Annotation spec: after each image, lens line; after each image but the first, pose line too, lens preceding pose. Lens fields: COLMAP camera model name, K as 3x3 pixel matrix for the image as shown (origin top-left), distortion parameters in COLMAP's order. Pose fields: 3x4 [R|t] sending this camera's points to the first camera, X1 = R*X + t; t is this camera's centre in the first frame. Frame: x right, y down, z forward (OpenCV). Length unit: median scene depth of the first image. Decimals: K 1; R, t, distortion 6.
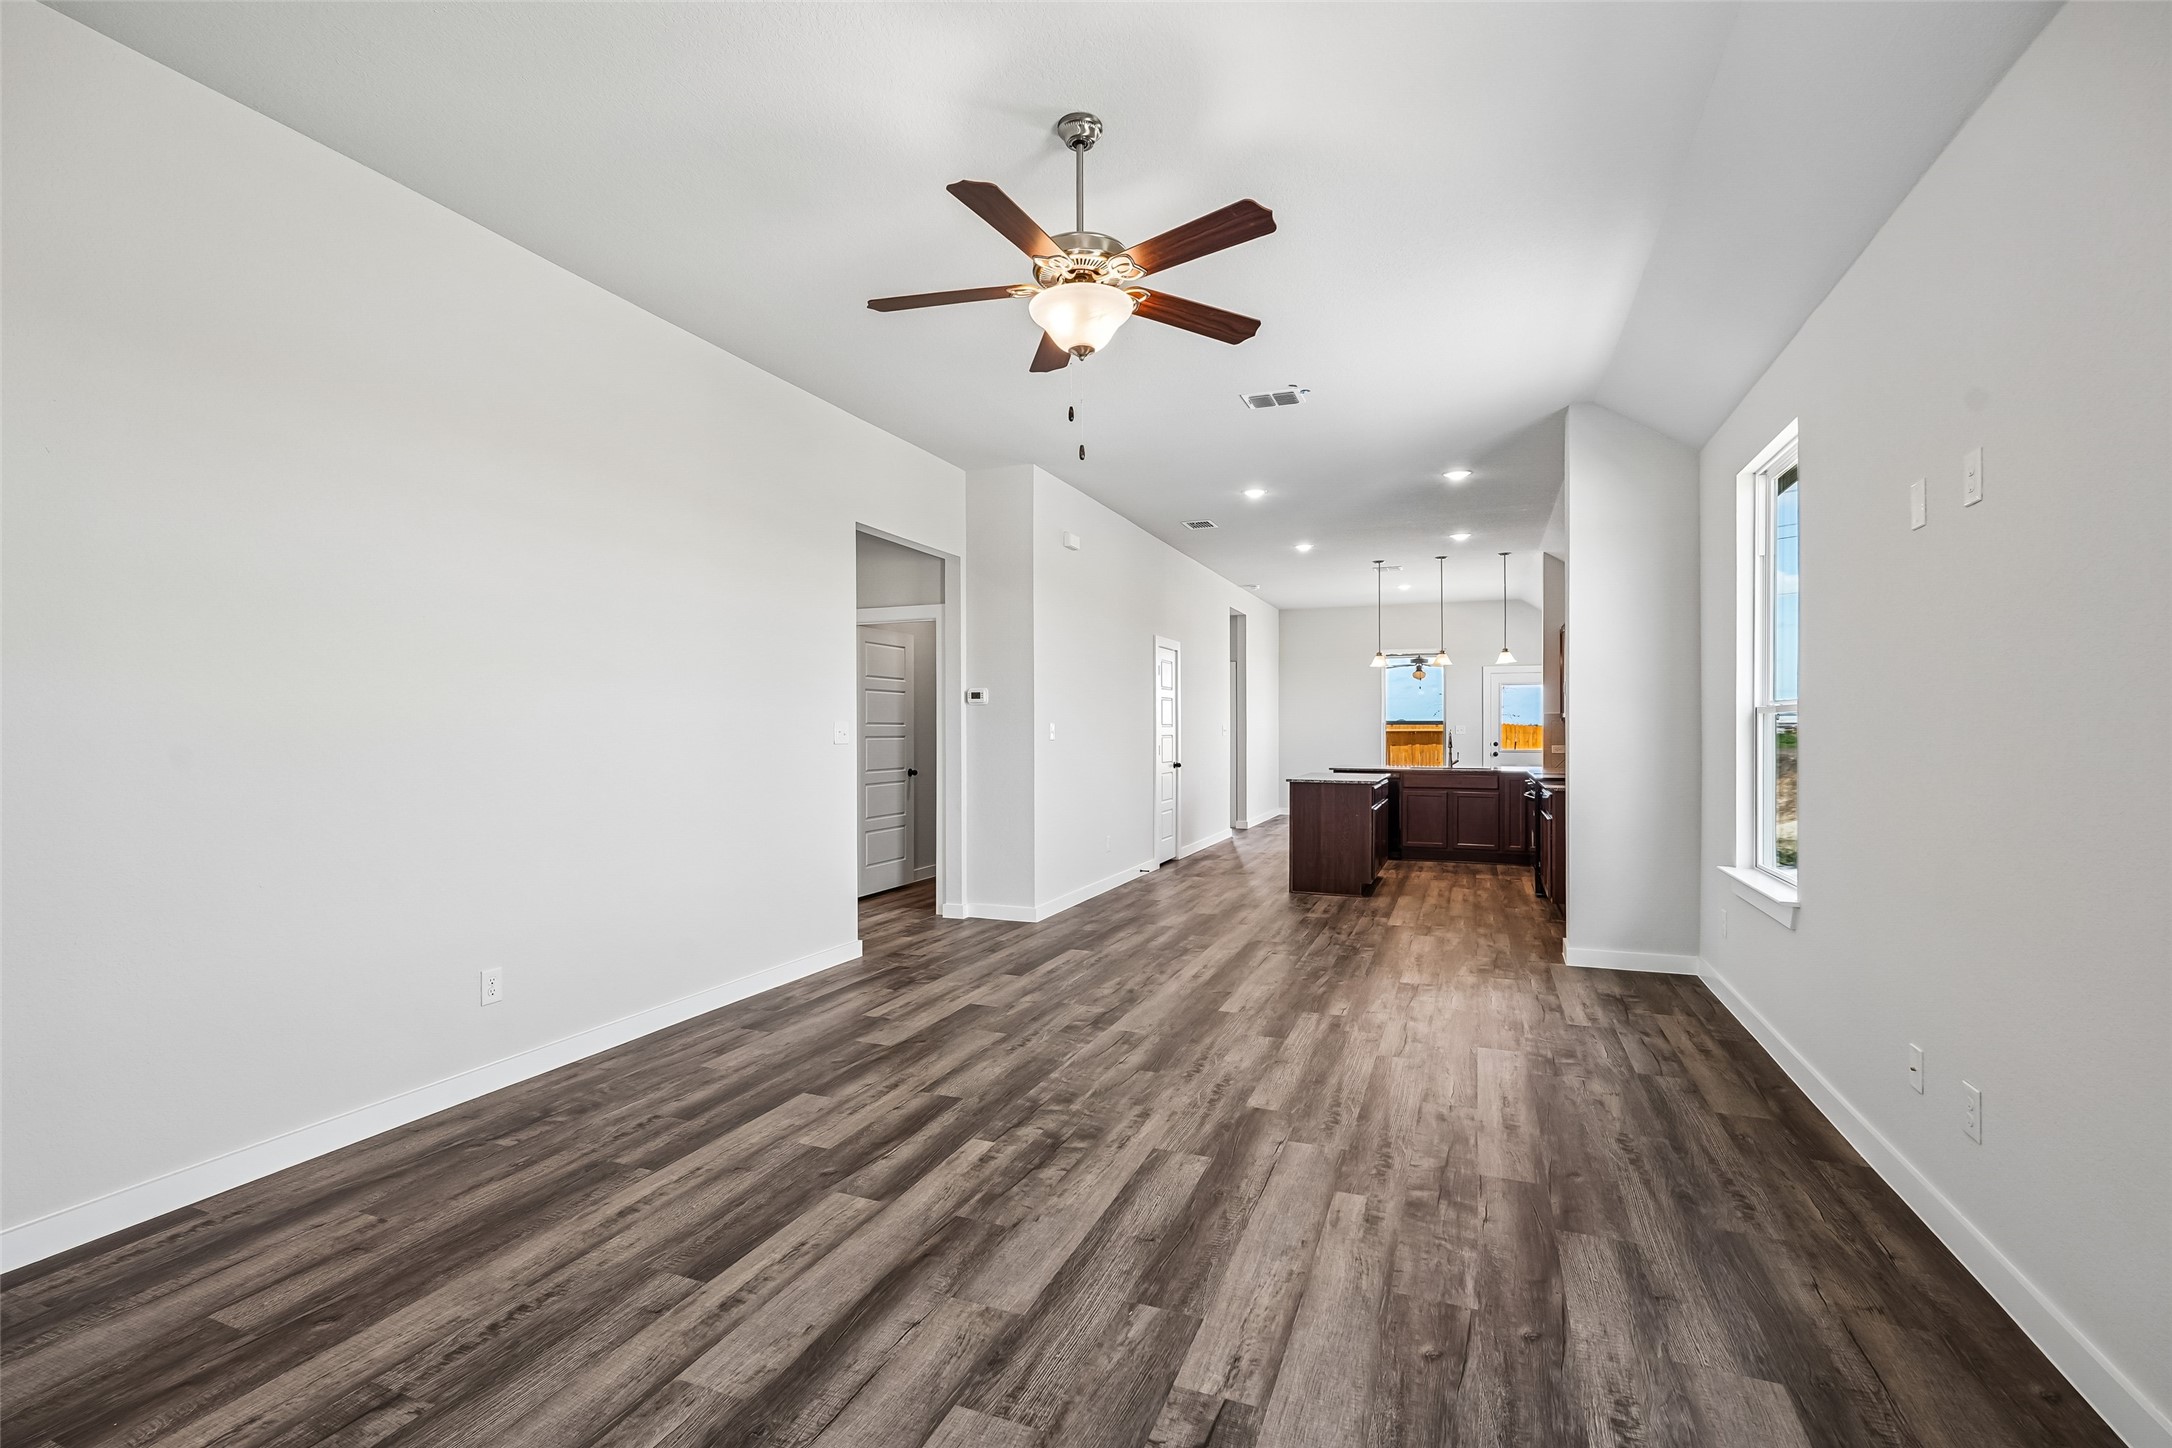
lens RADIAL K [[973.6, 0, 1066.9], [0, 973.6, 732.8], [0, 0, 1]] dist [-0.014836, 0.006694]
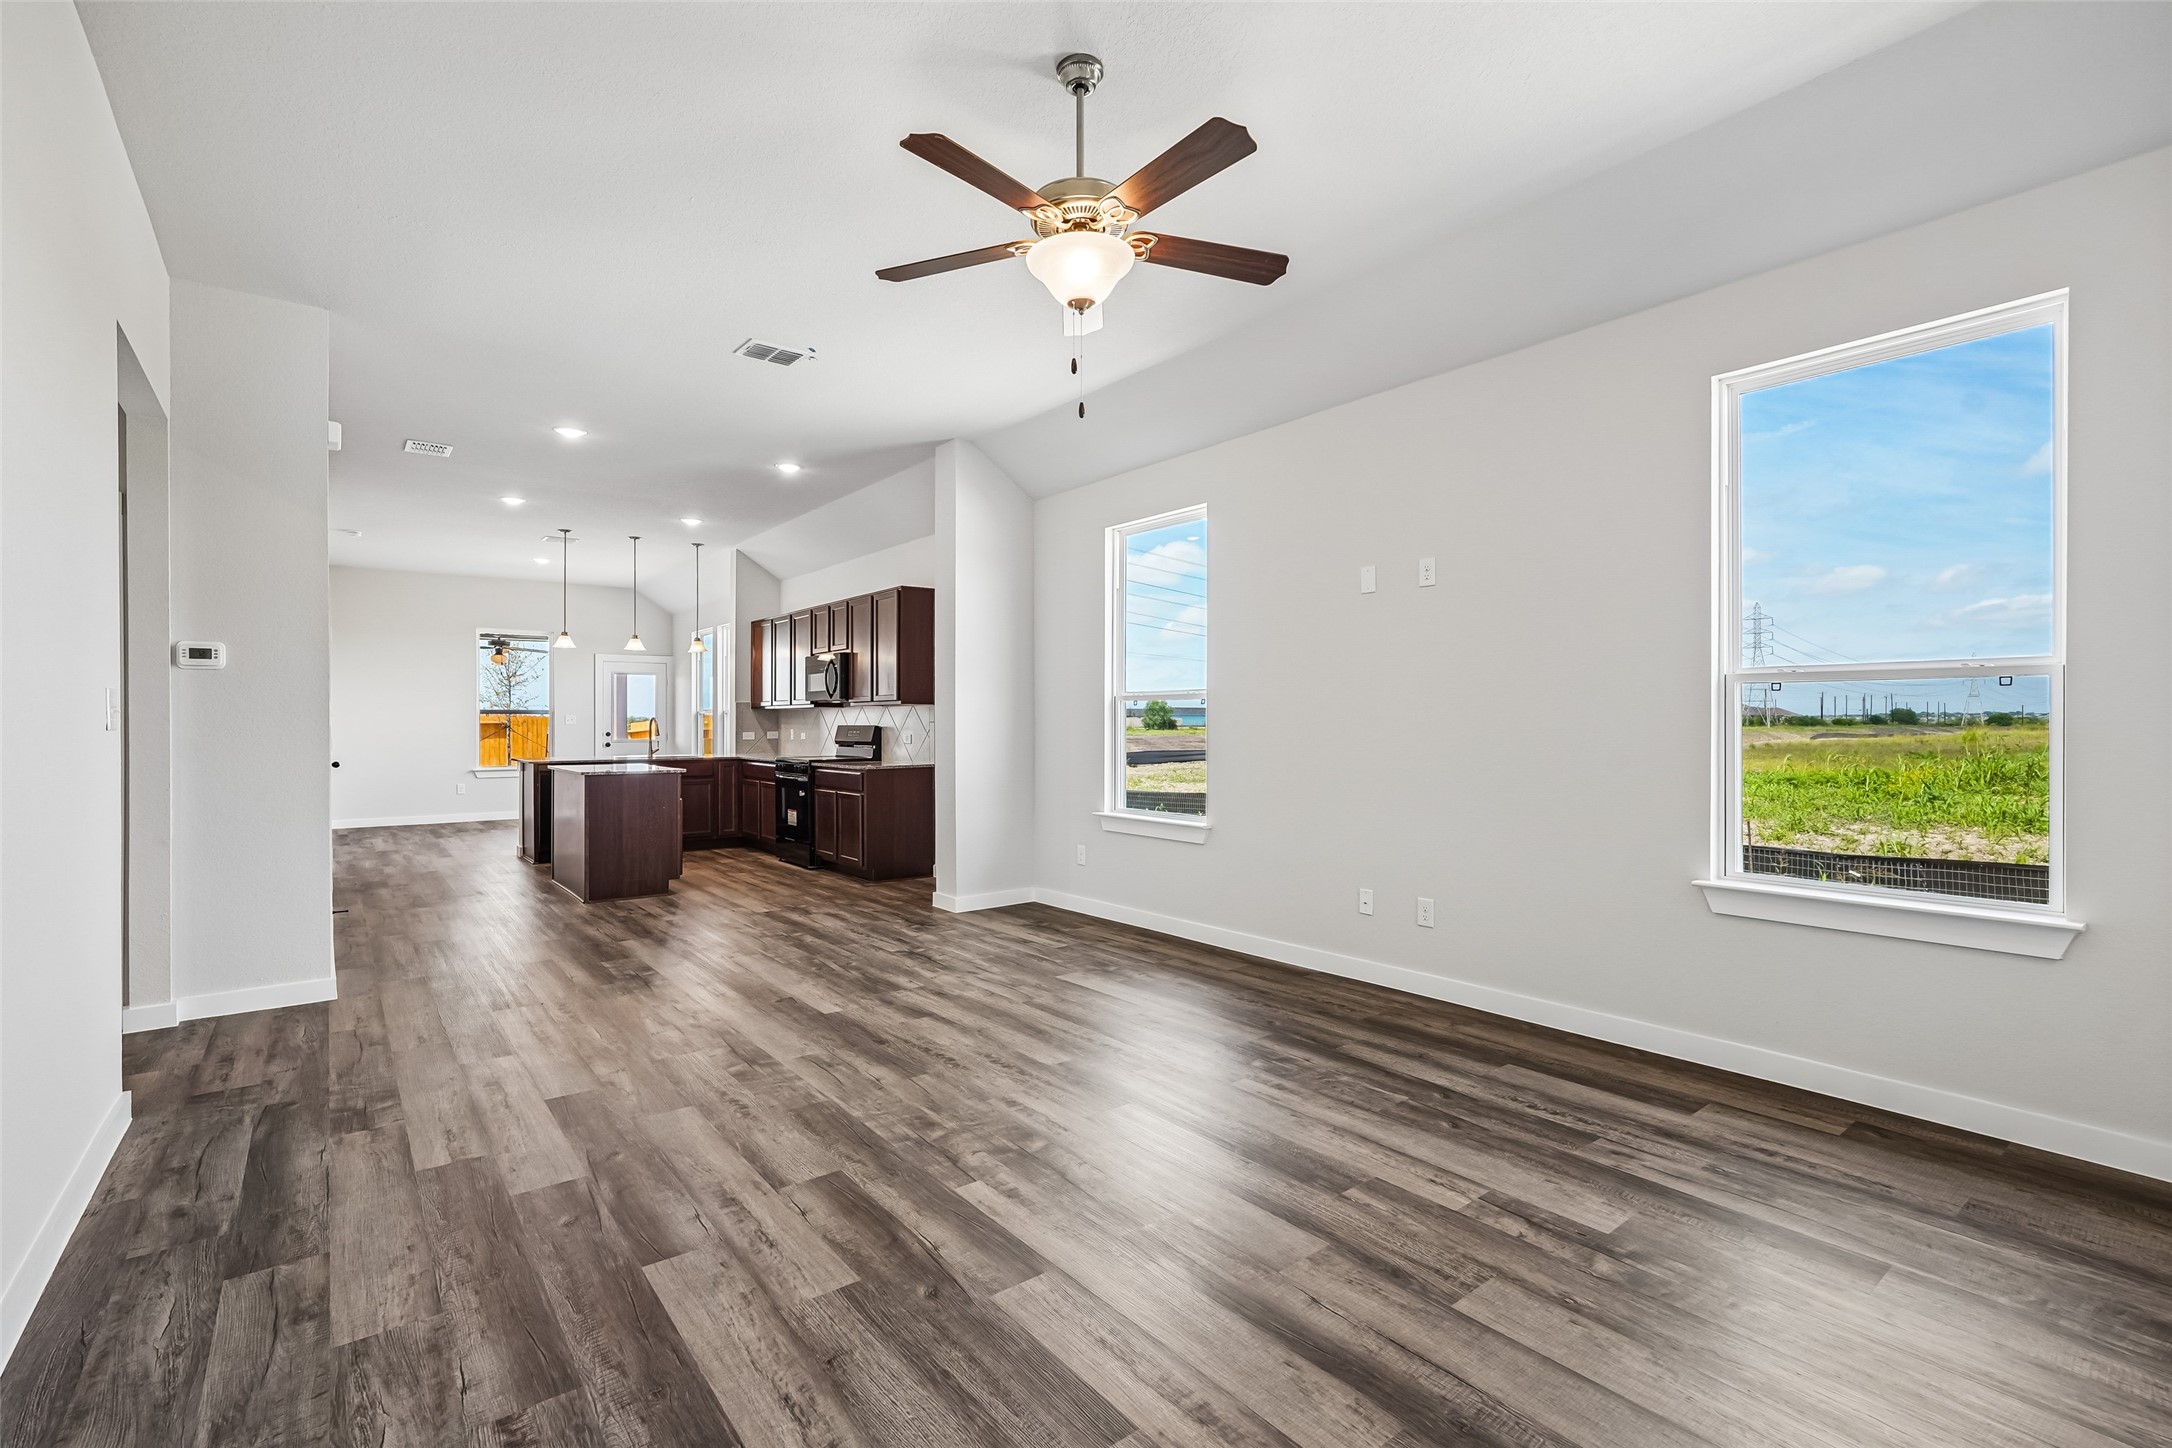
lens RADIAL K [[973.6, 0, 1079.6], [0, 973.6, 723.2], [0, 0, 1]] dist [-0.014836, 0.006694]
pose [[0.491764, -0.000347, 0.870729, -0.699554], [0.005041, 0.999984, -0.002449, 0.020231], [-0.870714, 0.005593, 0.491758, 0.453063]]
